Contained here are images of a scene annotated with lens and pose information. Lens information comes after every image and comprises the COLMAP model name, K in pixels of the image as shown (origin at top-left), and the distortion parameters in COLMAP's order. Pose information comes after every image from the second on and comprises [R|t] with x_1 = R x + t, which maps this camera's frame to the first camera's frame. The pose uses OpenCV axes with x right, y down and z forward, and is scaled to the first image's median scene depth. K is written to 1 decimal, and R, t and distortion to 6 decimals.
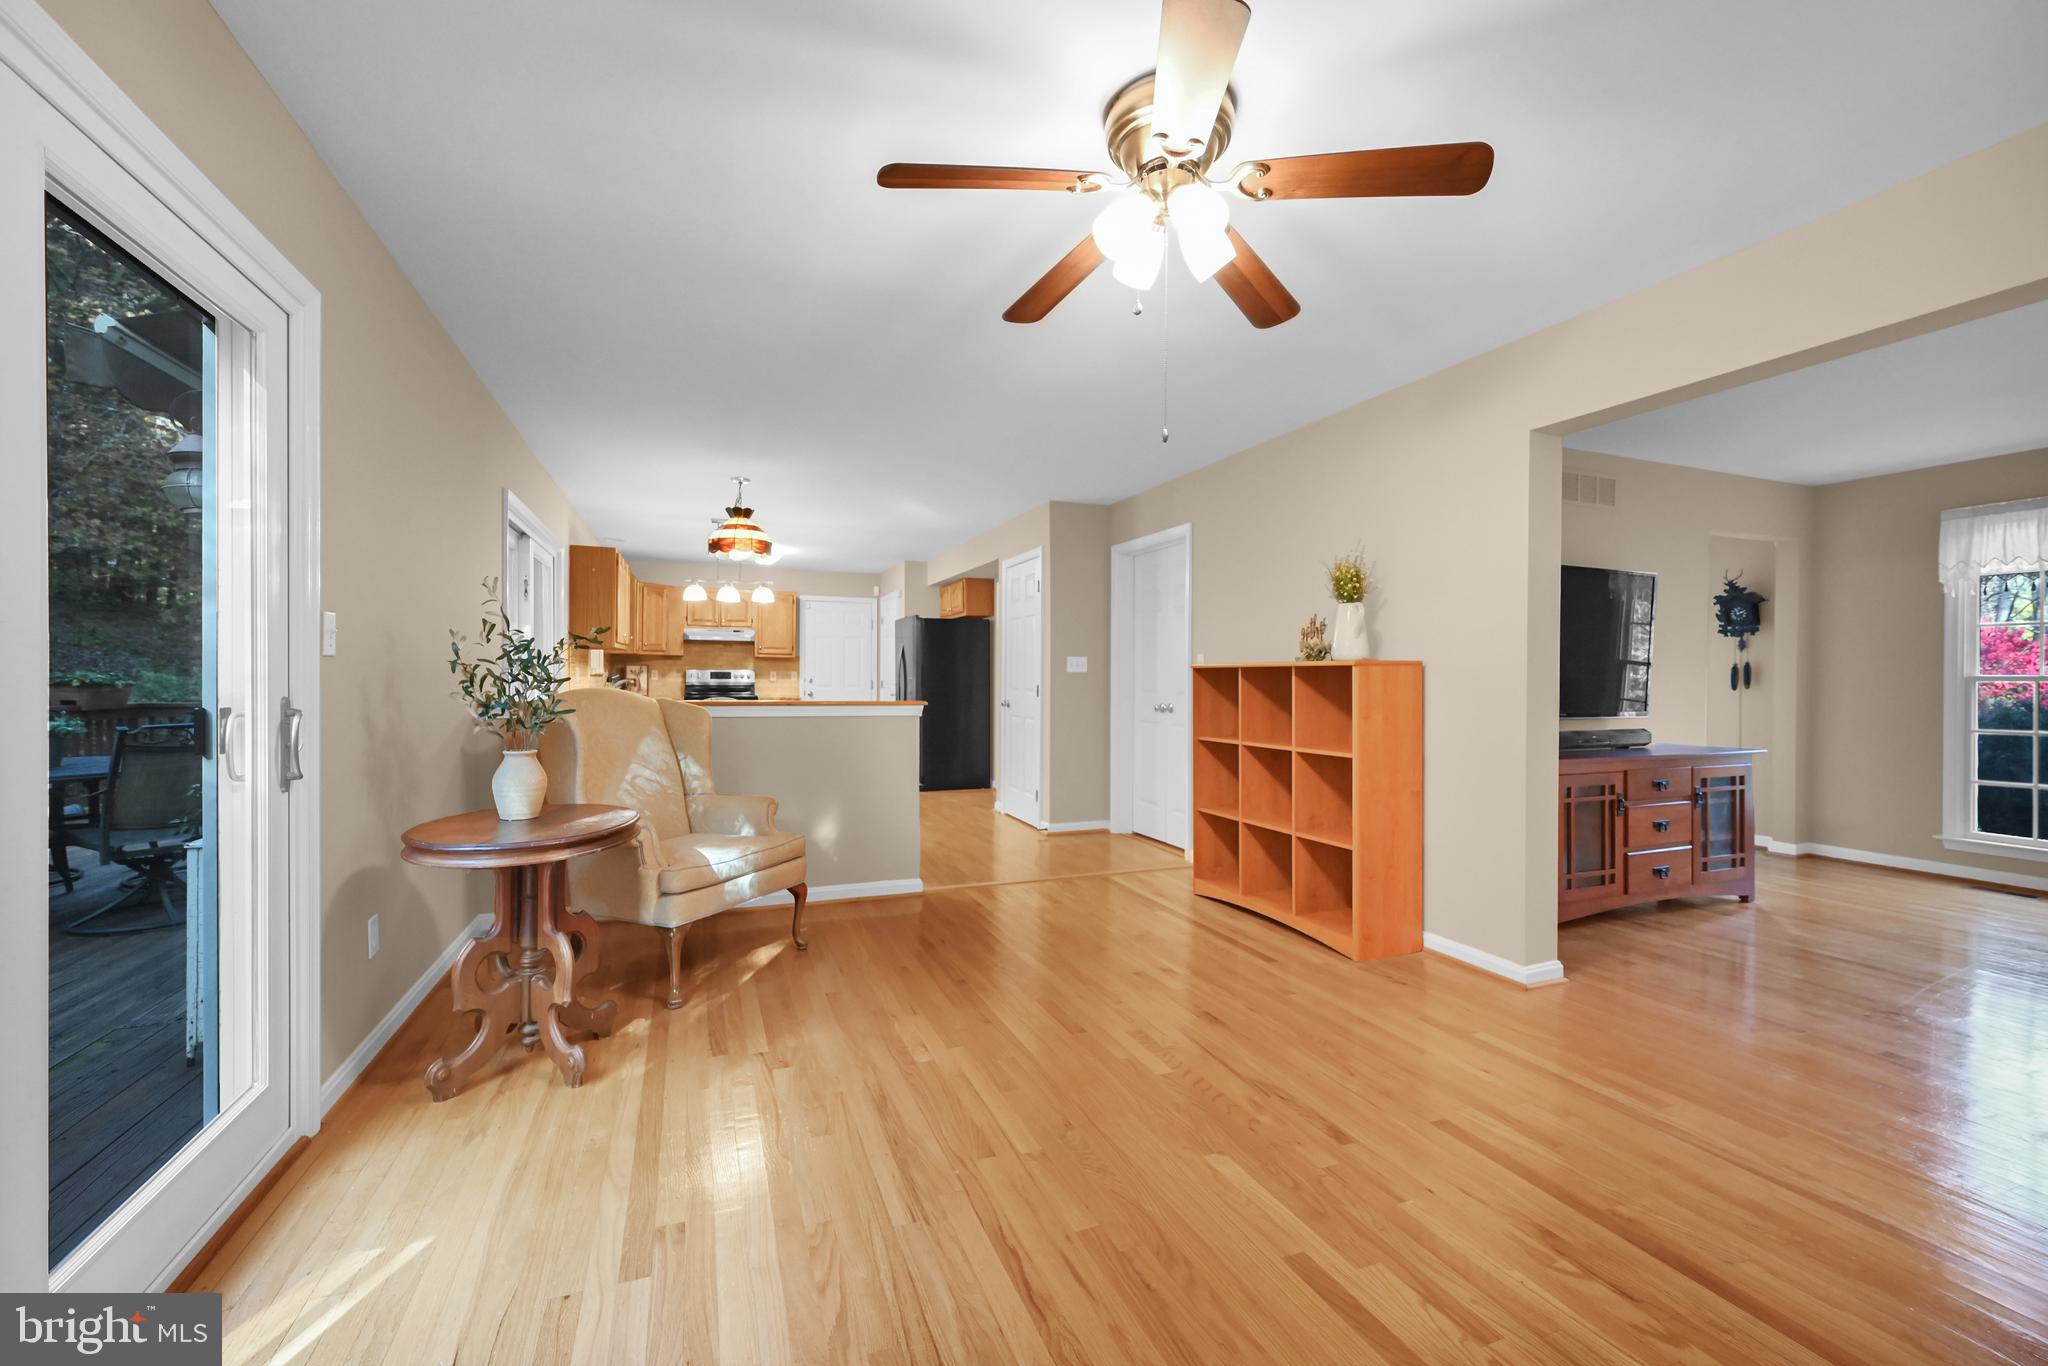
lens RADIAL K [[826.1, 0, 1014.6], [0, 826.1, 678.8], [0, 0, 1]] dist [0.001497, 0.000398]
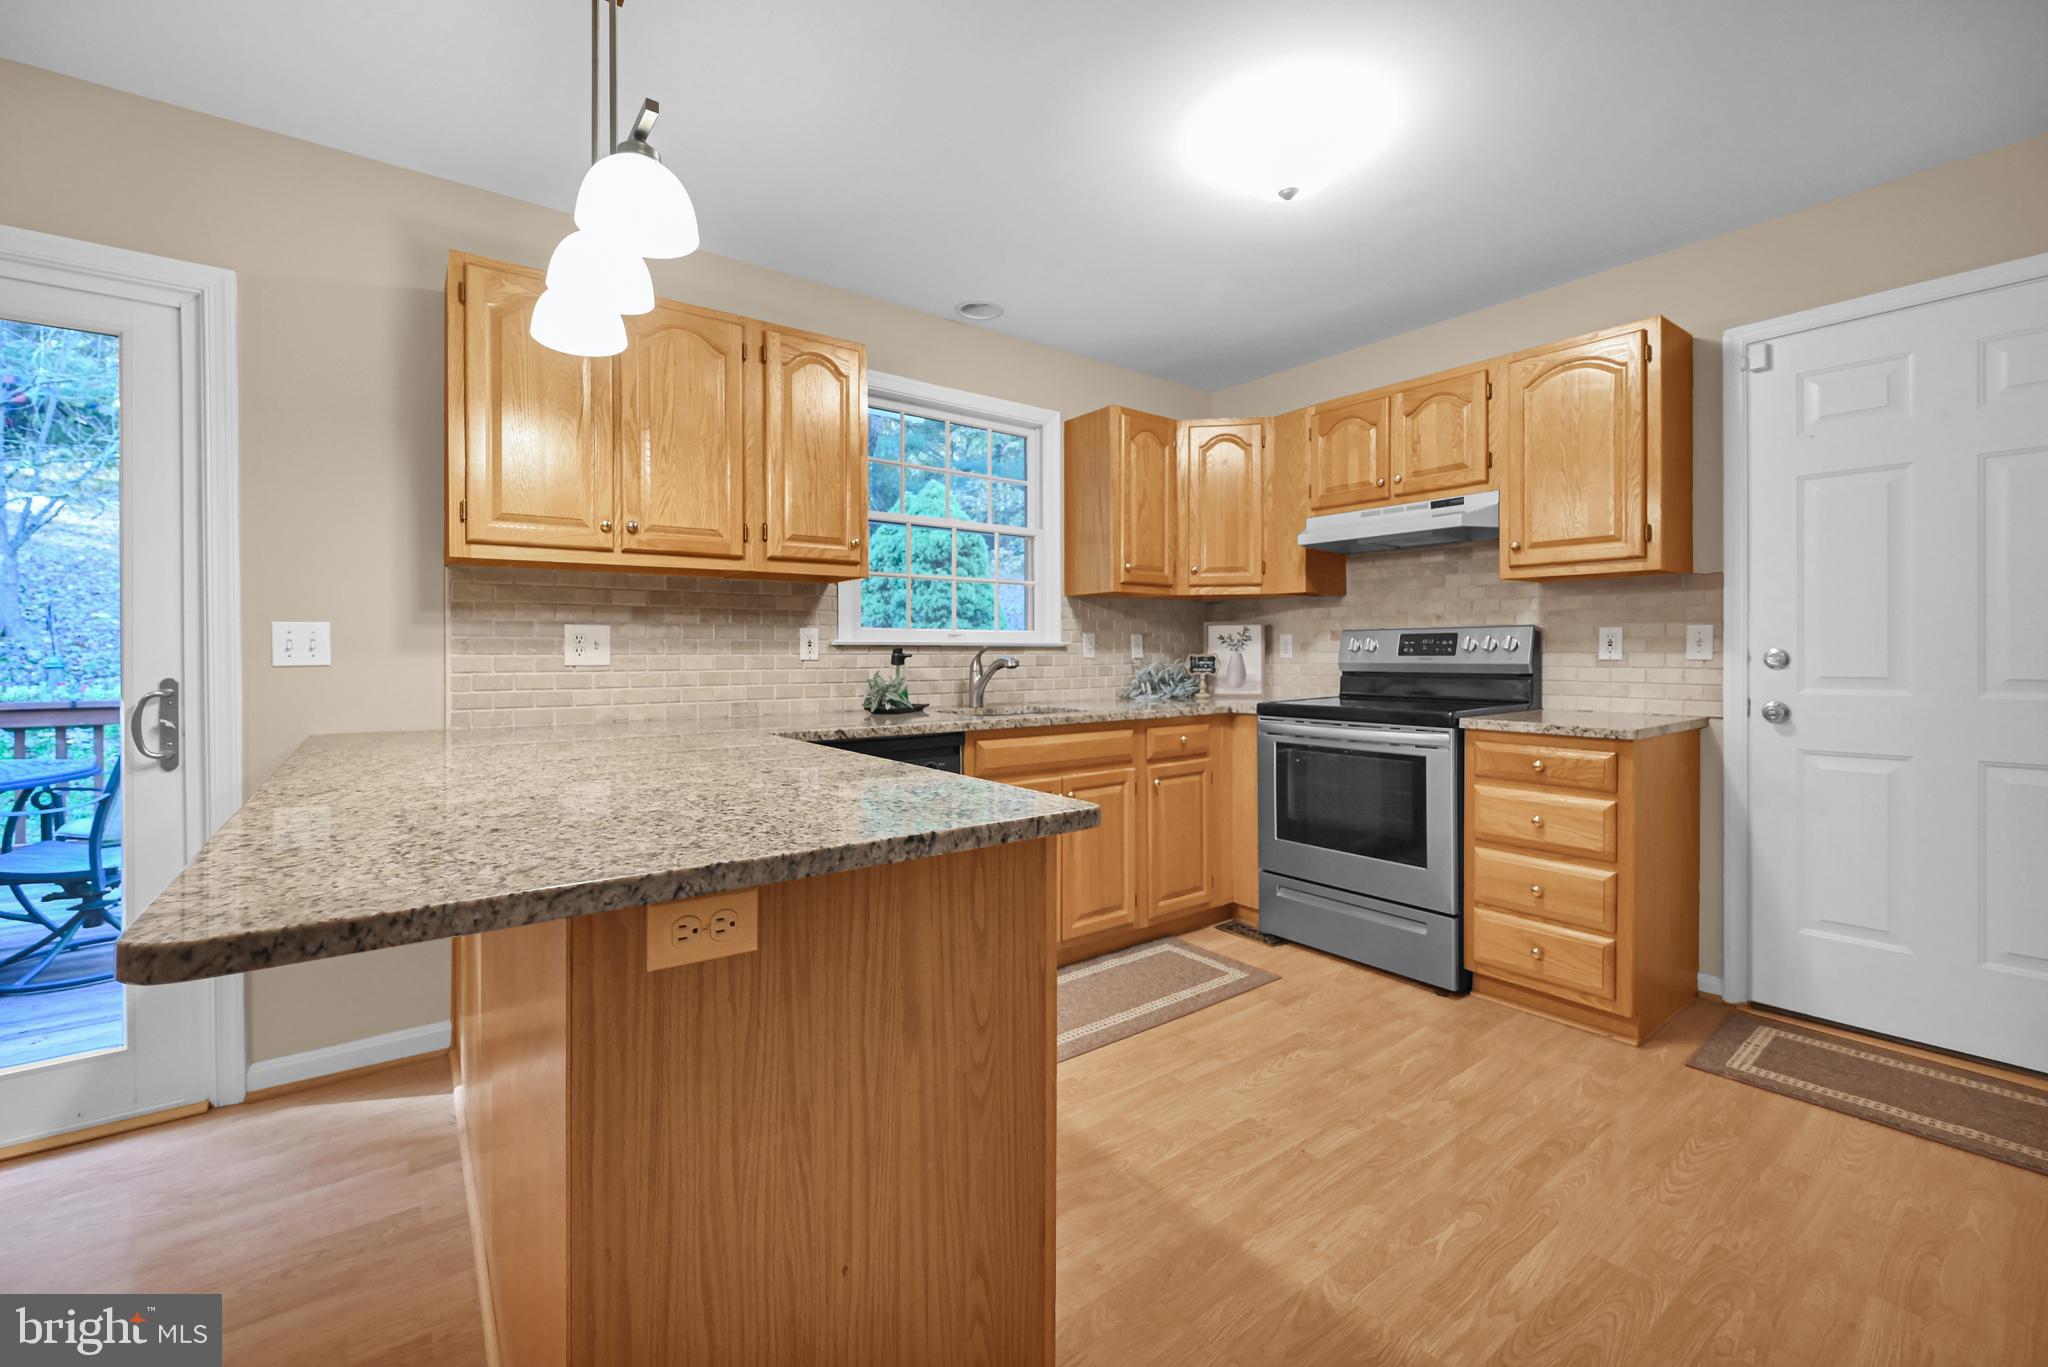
lens RADIAL K [[841.3, 0, 1024.3], [0, 841.3, 659.3], [0, 0, 1]] dist [-0.002016, -0.000393]
pose [[0.278722, -0.002734, -0.960368, -0.190262], [0.003782, 0.999991, -0.001749, 0.005513], [0.960364, -0.003145, 0.278730, 2.005319]]
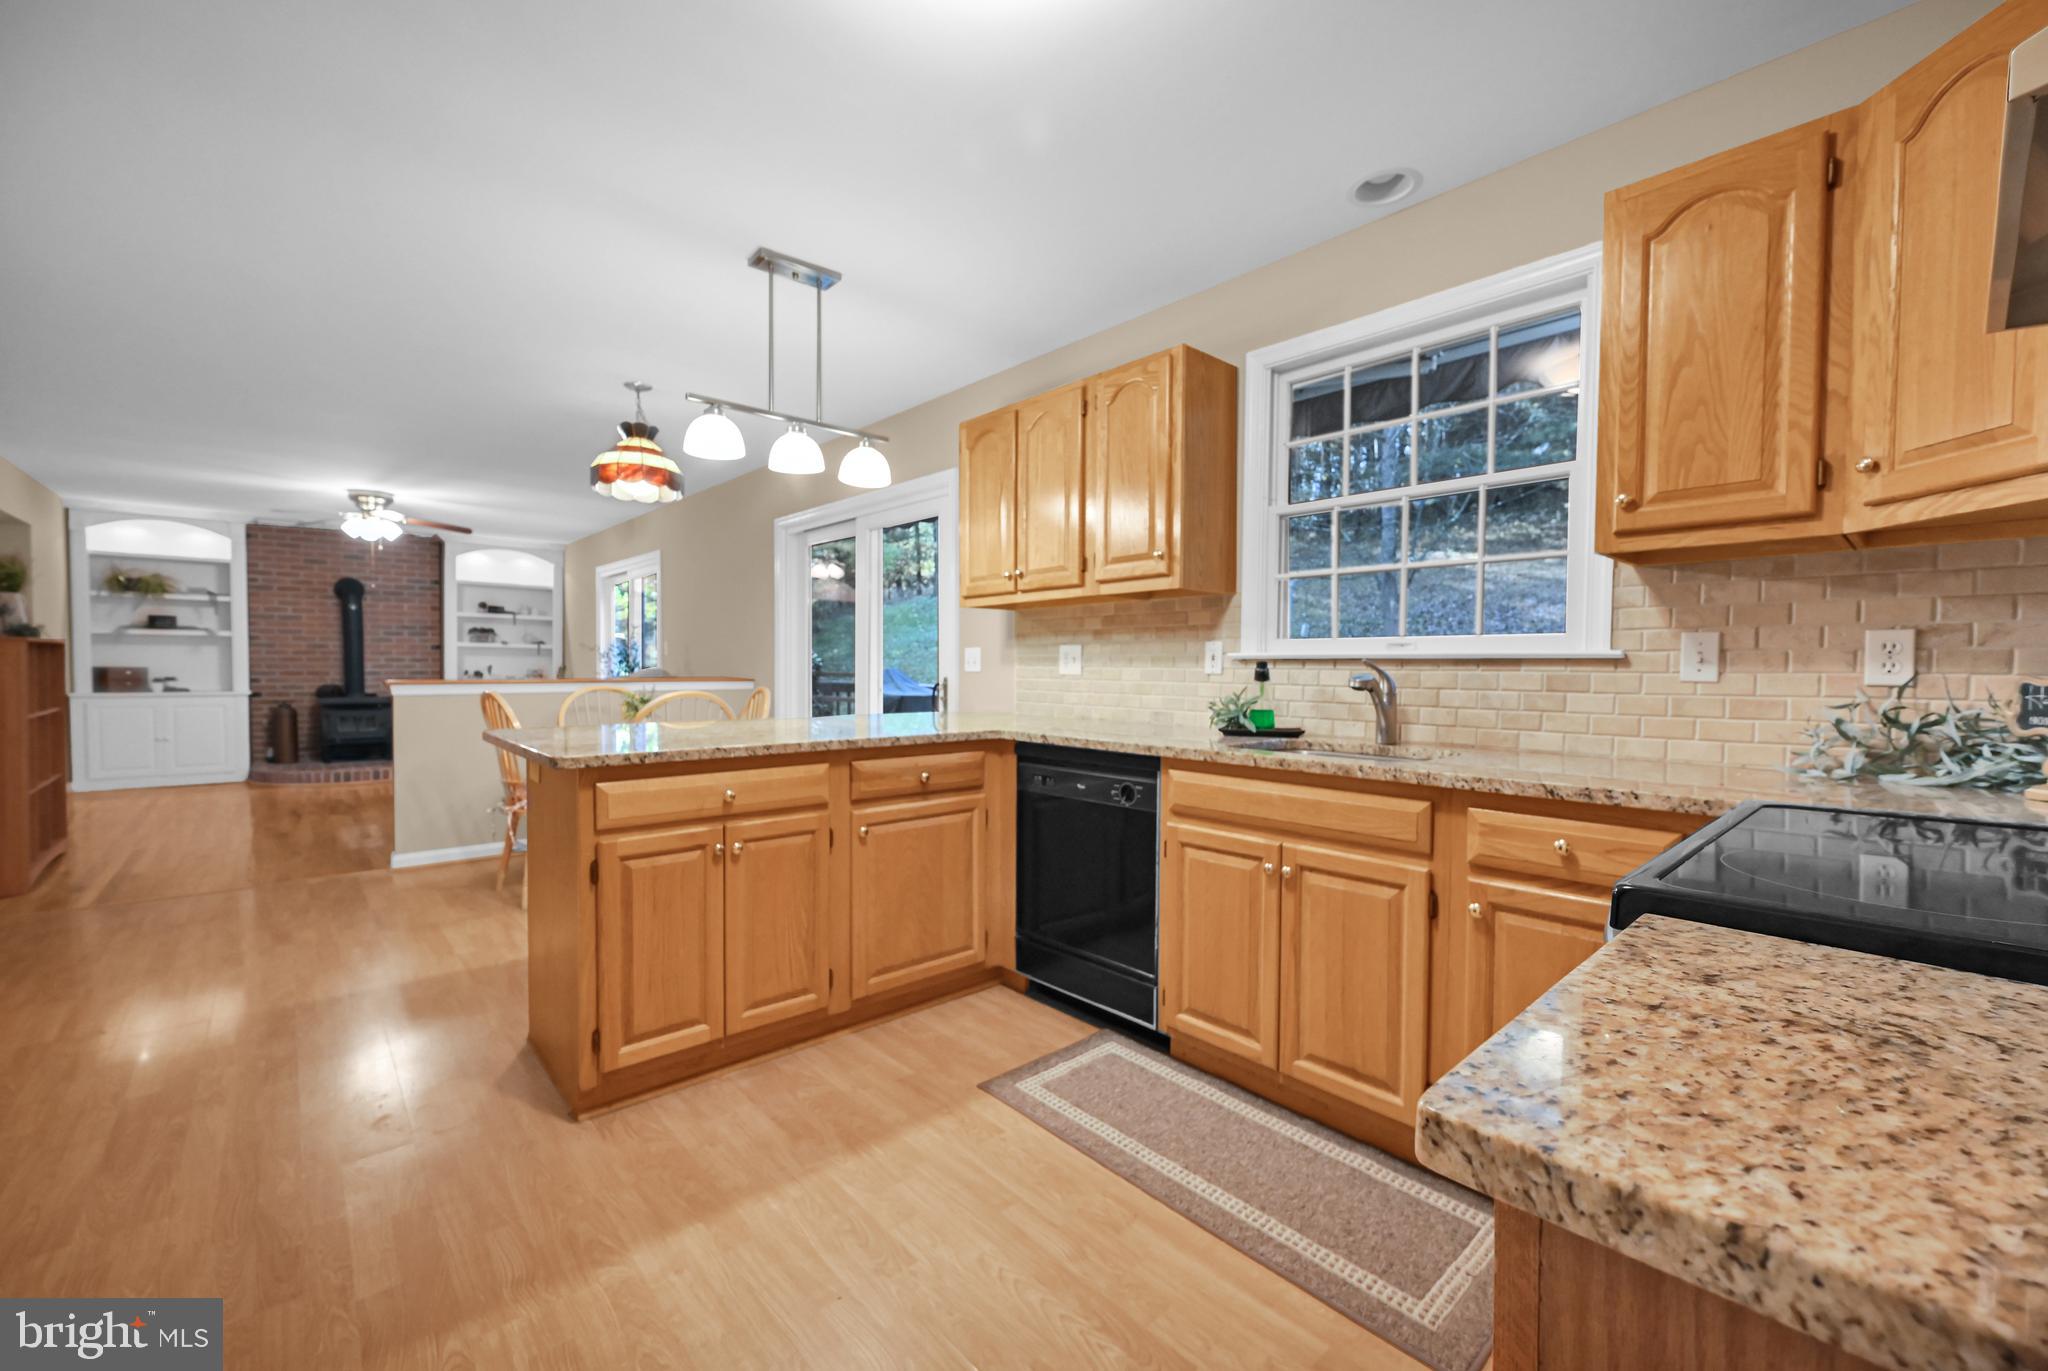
lens RADIAL K [[833.0, 0, 1016.2], [0, 833.0, 692.8], [0, 0, 1]] dist [-0.000330, 0.000188]
pose [[-0.937638, -0.003566, -0.347595, -0.586622], [-0.015042, 0.999427, 0.030322, 0.000461], [0.347288, 0.033659, -0.937154, 2.726881]]
